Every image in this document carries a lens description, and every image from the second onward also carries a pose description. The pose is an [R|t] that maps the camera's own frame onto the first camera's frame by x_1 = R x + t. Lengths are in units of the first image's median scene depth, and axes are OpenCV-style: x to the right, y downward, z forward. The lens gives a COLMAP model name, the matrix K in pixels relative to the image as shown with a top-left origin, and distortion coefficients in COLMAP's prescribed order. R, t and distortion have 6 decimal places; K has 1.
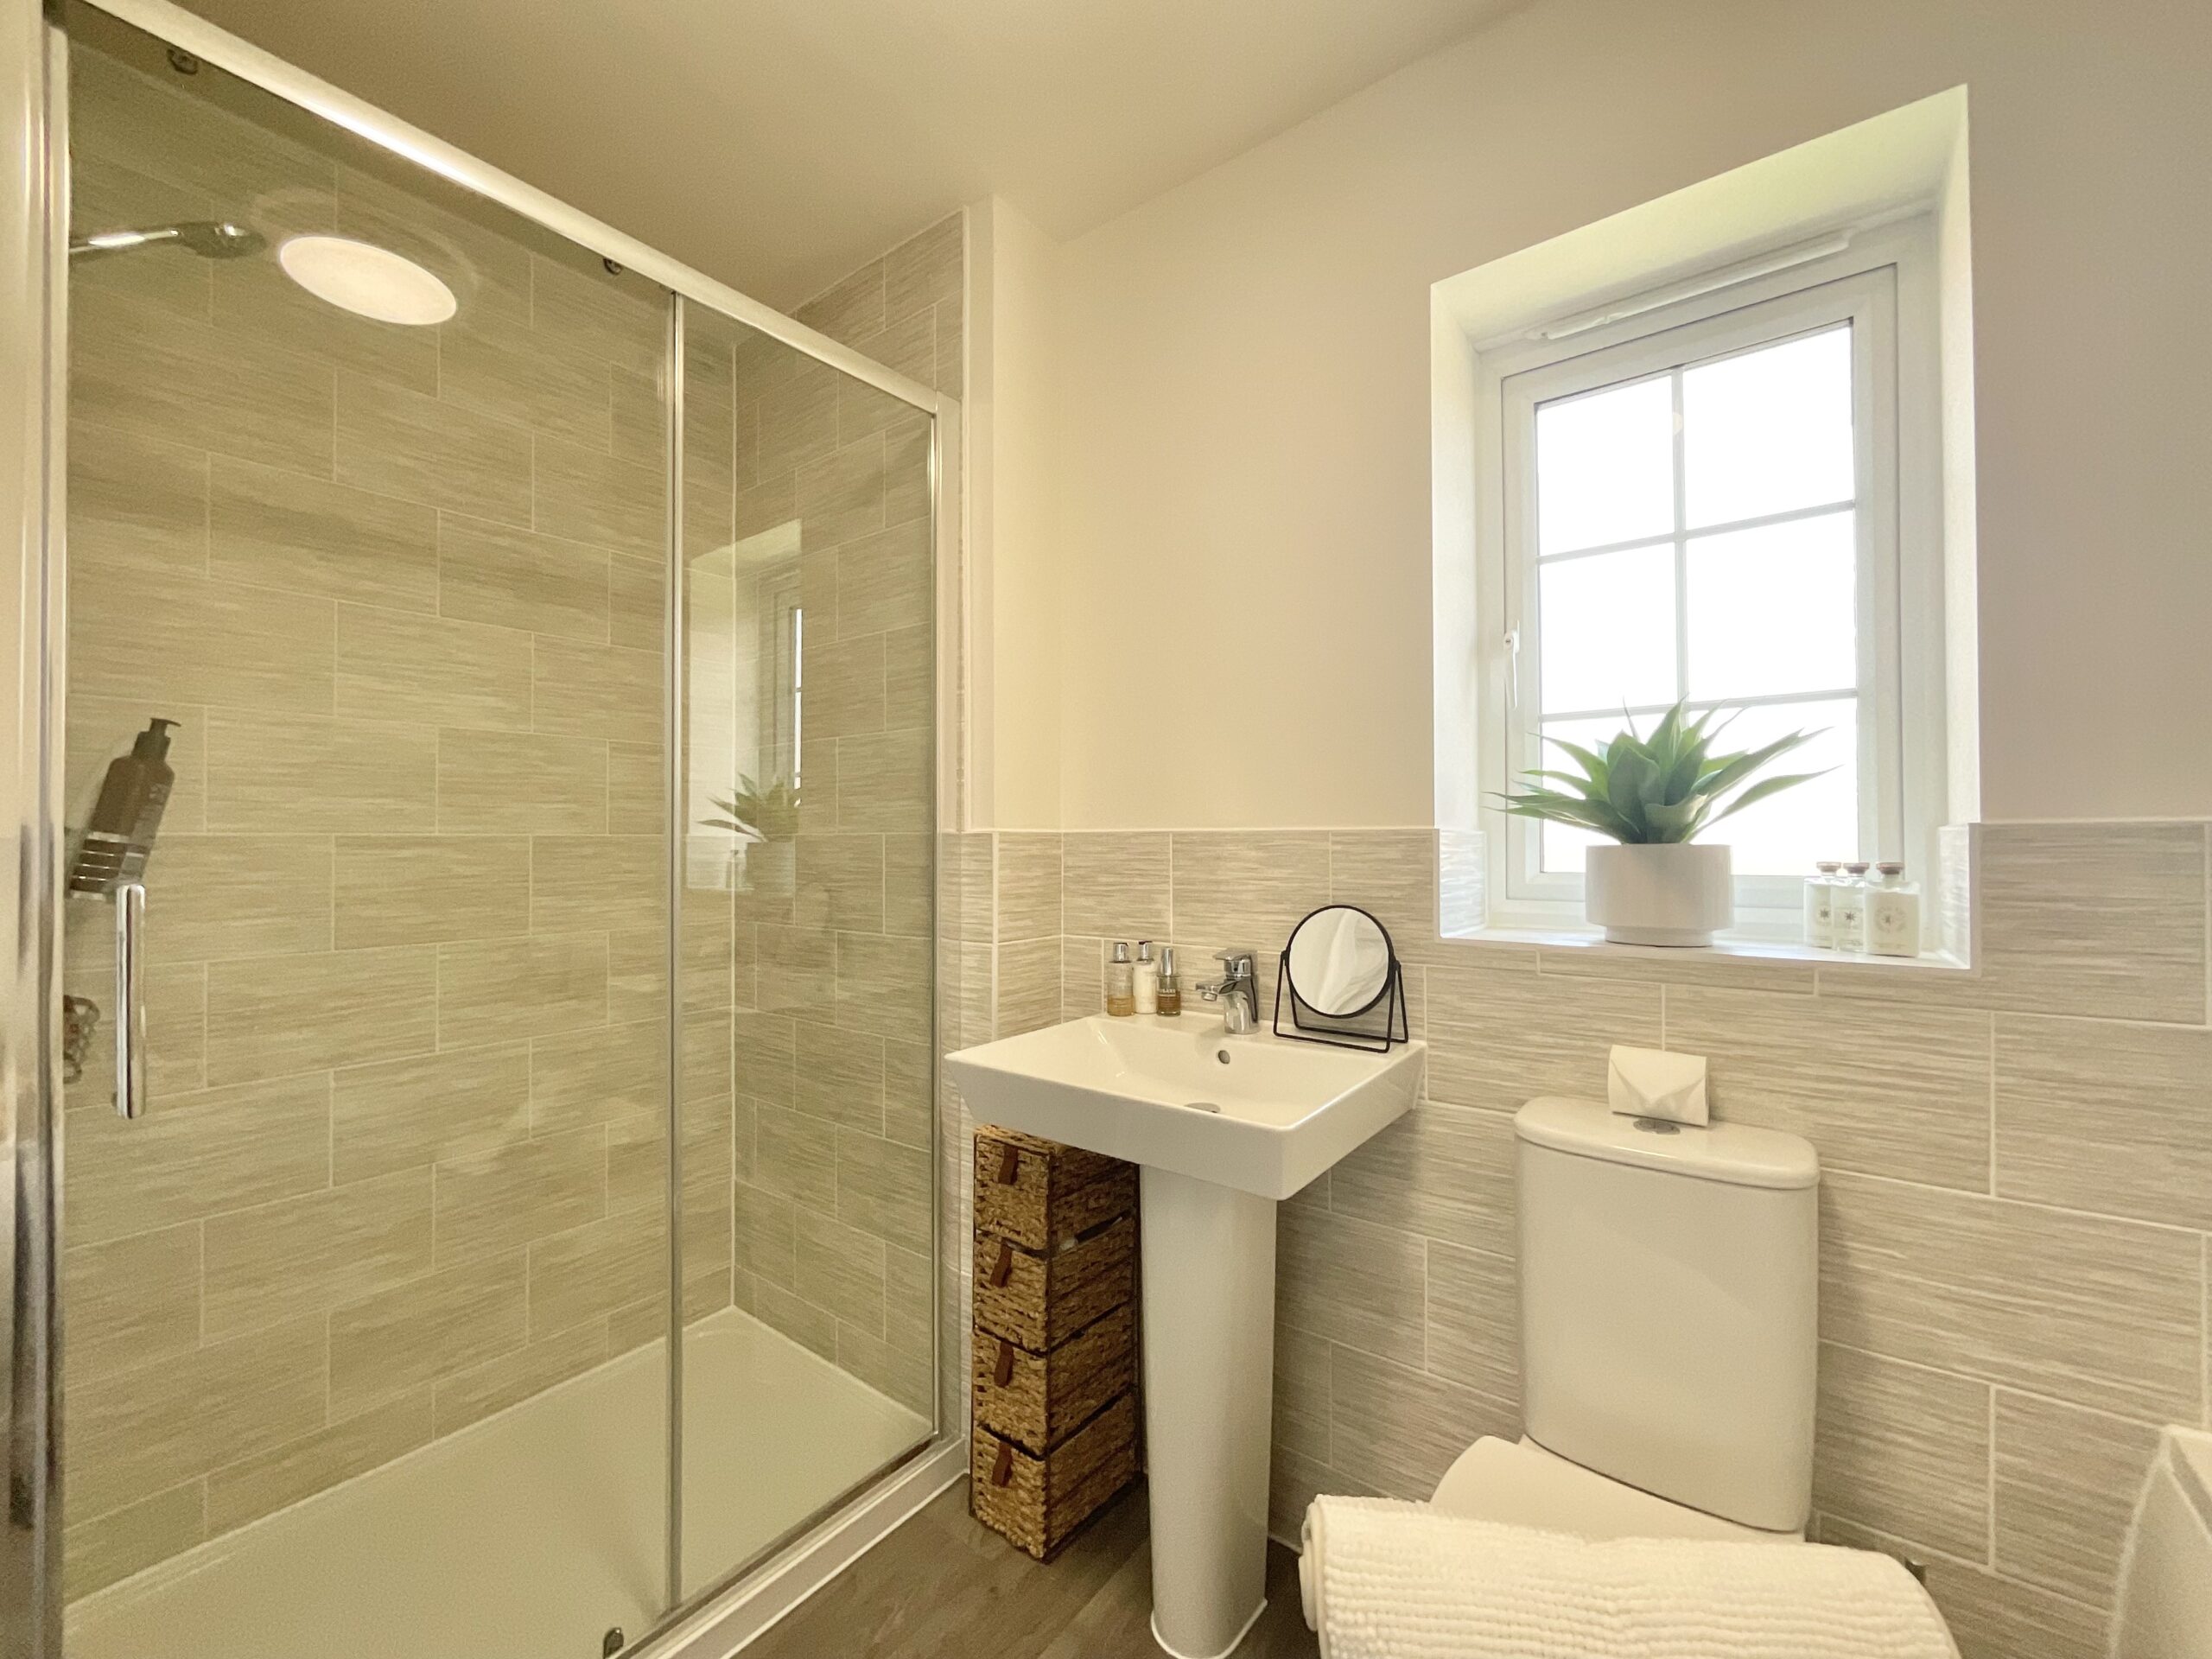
lens RADIAL K [[896.9, 0, 1106.0], [0, 896.9, 829.5], [0, 0, 1]] dist [-0.001807, -0.000377]
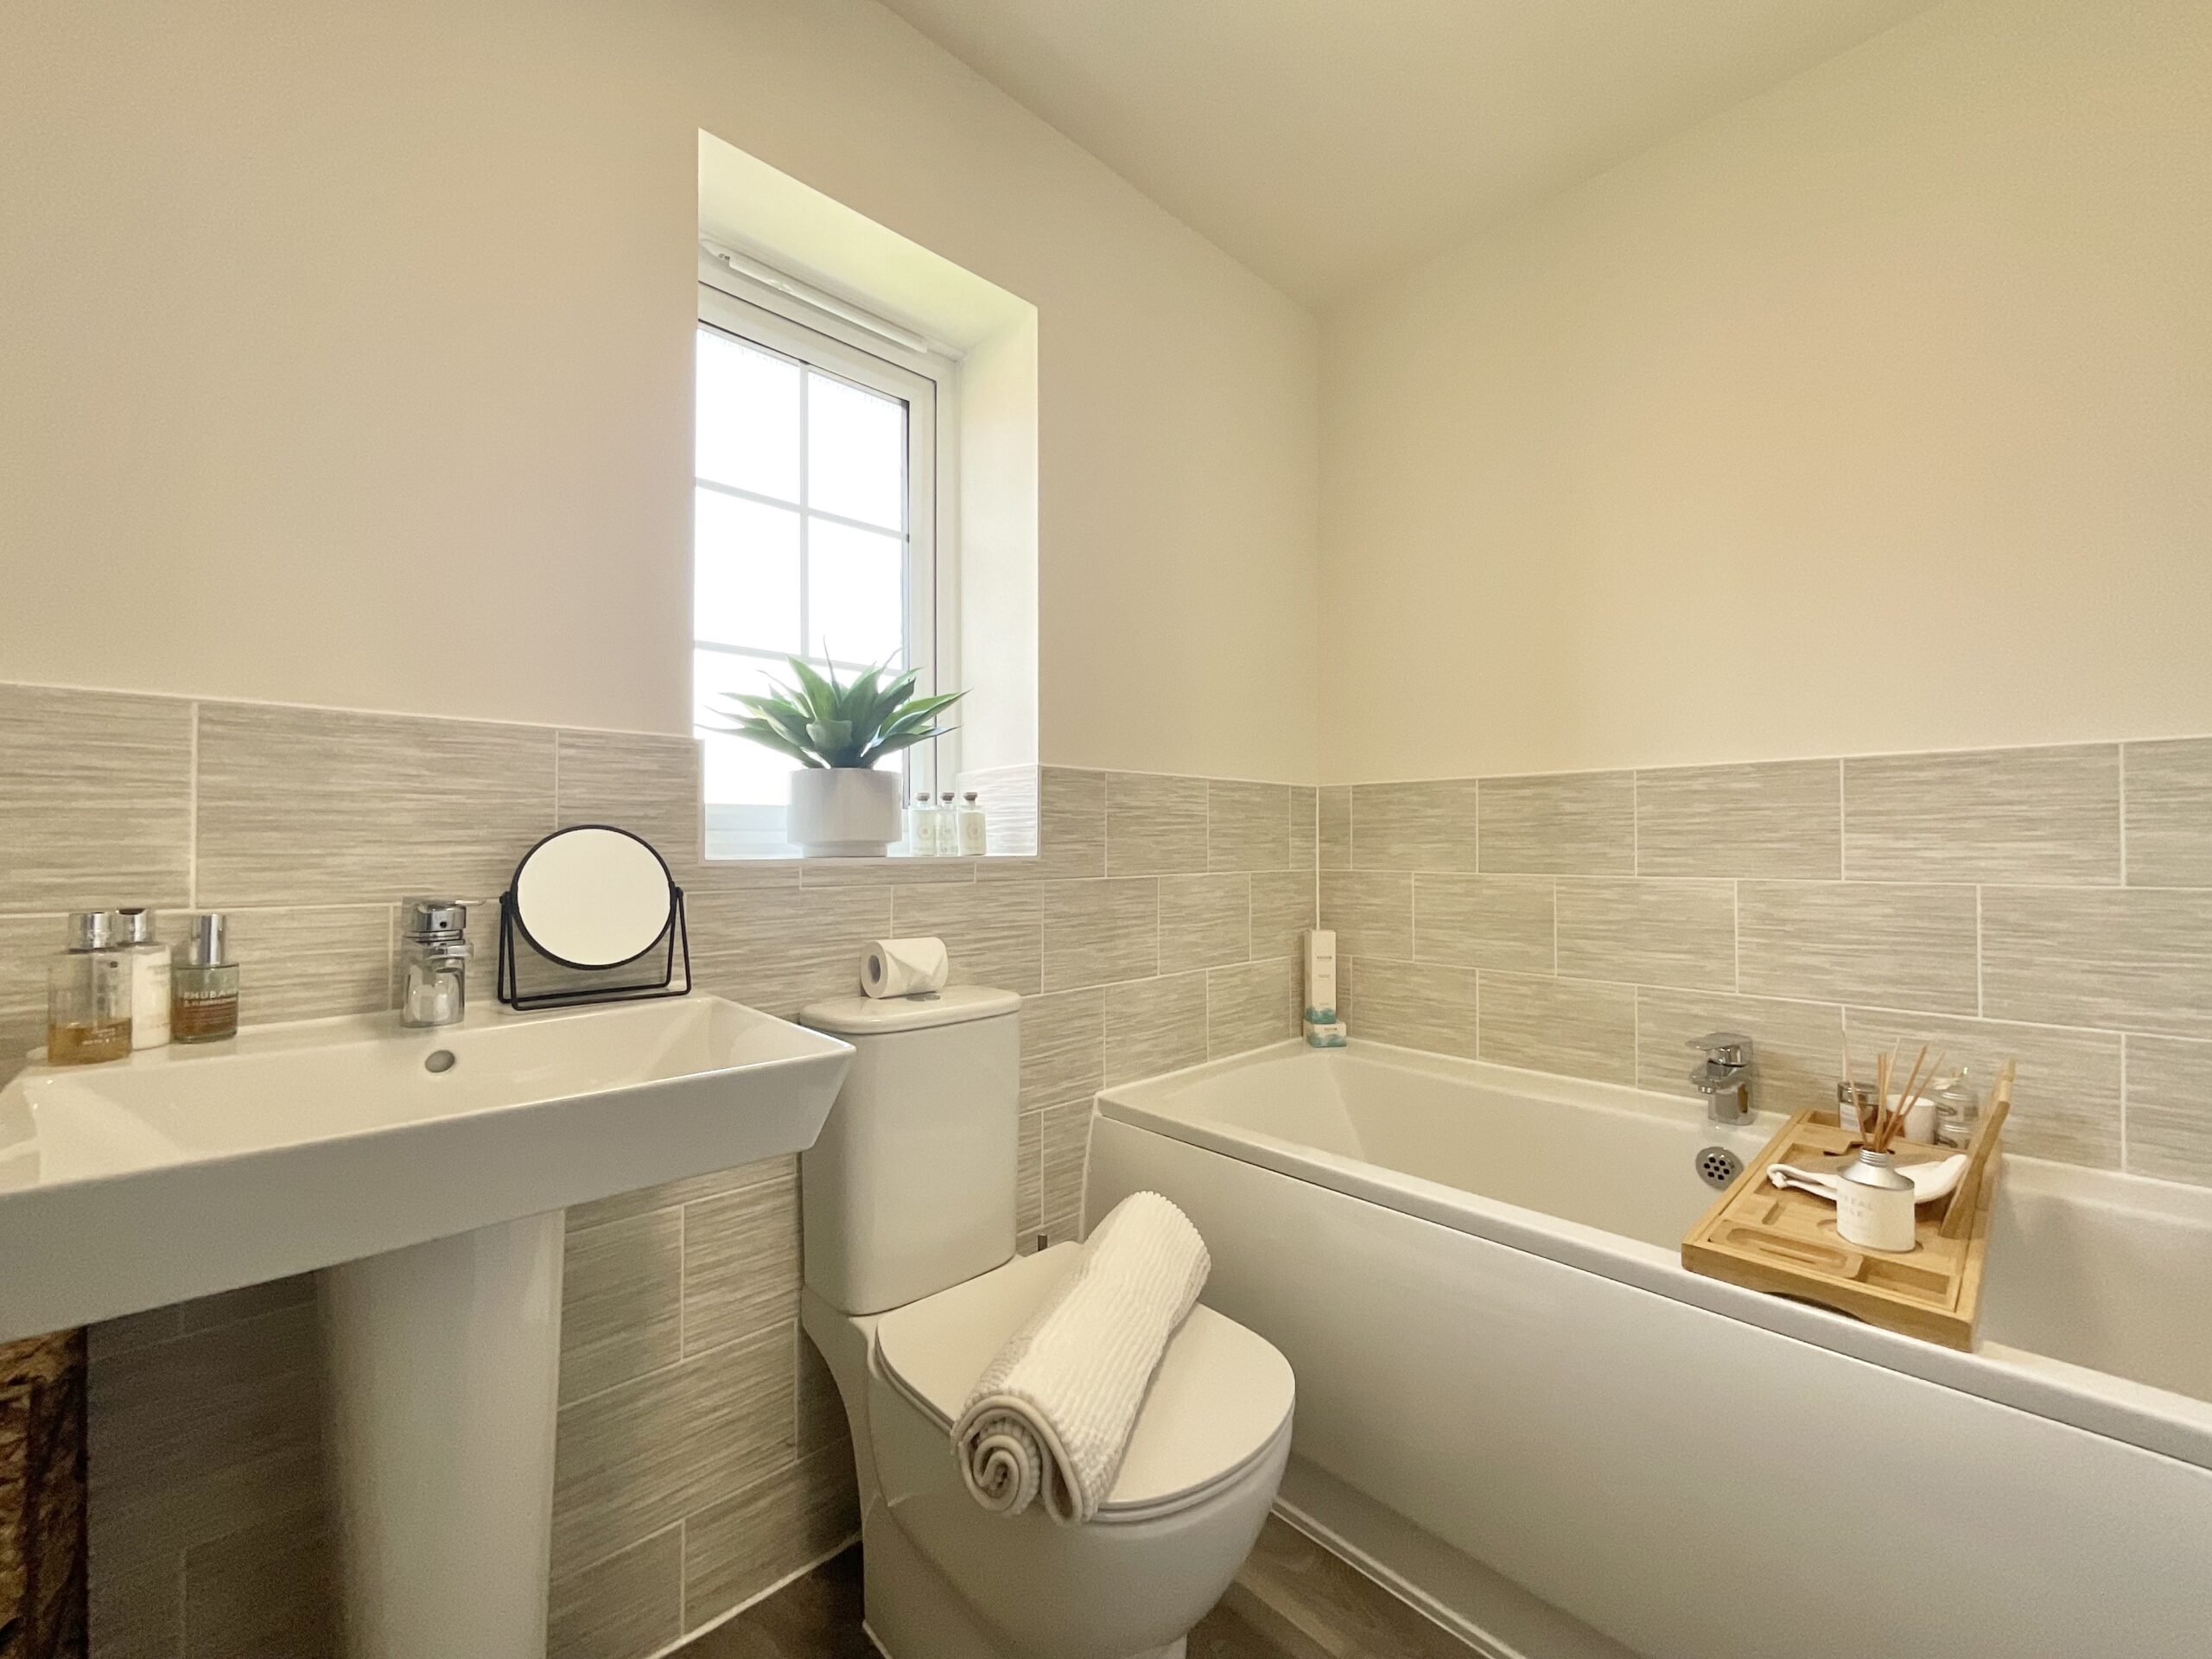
lens RADIAL K [[908.7, 0, 1108.7], [0, 908.7, 817.2], [0, 0, 1]] dist [0.001324, 0.000239]
pose [[0.152198, 0.028406, 0.987942, -0.458290], [-0.017033, 0.999514, -0.026114, 0.092978], [-0.988203, -0.012853, 0.152608, 0.455009]]
